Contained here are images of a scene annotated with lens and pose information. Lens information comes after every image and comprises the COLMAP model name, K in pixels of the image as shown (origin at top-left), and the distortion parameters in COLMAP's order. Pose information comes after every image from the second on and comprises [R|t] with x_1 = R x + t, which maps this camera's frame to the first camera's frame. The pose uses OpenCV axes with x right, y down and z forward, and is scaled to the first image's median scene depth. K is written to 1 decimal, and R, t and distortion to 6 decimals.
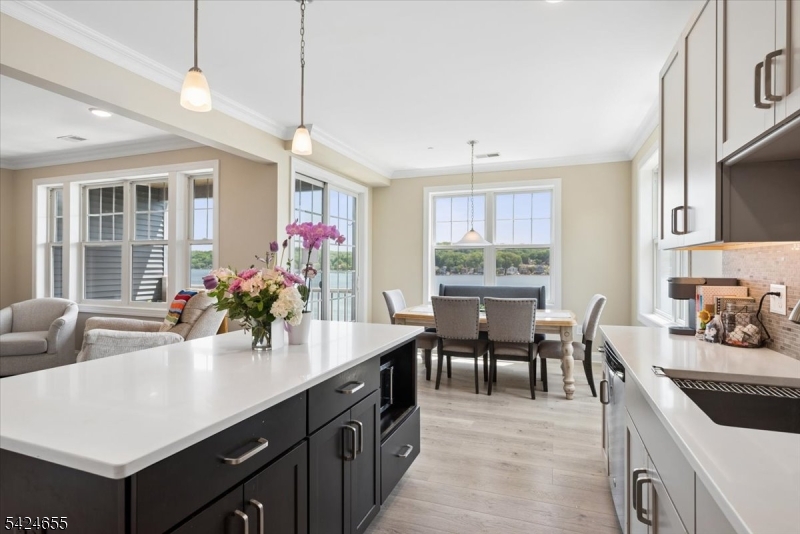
lens RADIAL K [[421.6, 0, 399.6], [0, 421.6, 268.7], [0, 0, 1]] dist [0.022656, -0.000117]
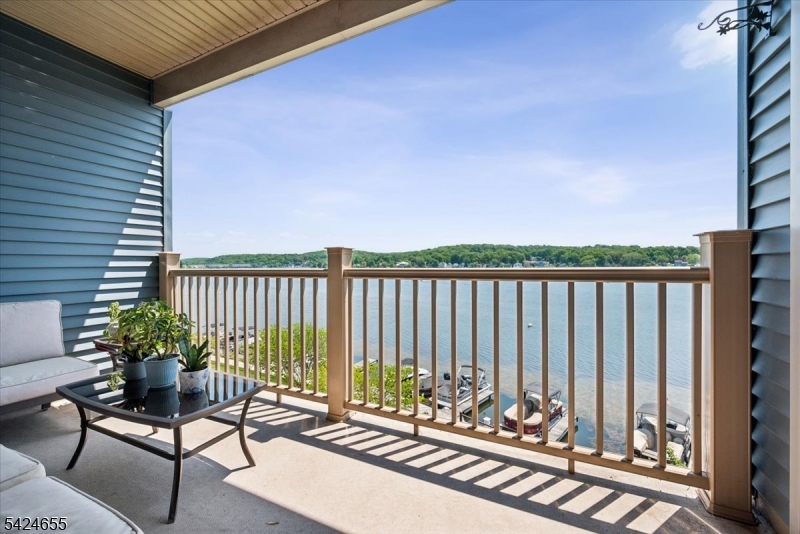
lens RADIAL K [[330.0, 0, 401.4], [0, 330.0, 268.3], [0, 0, 1]] dist [-0.004633, -0.000192]
pose [[0.997425, -0.012553, -0.070605, -0.243663], [0.013041, 0.999894, 0.006459, 0.037324], [0.070517, -0.007363, 0.997483, 0.627644]]
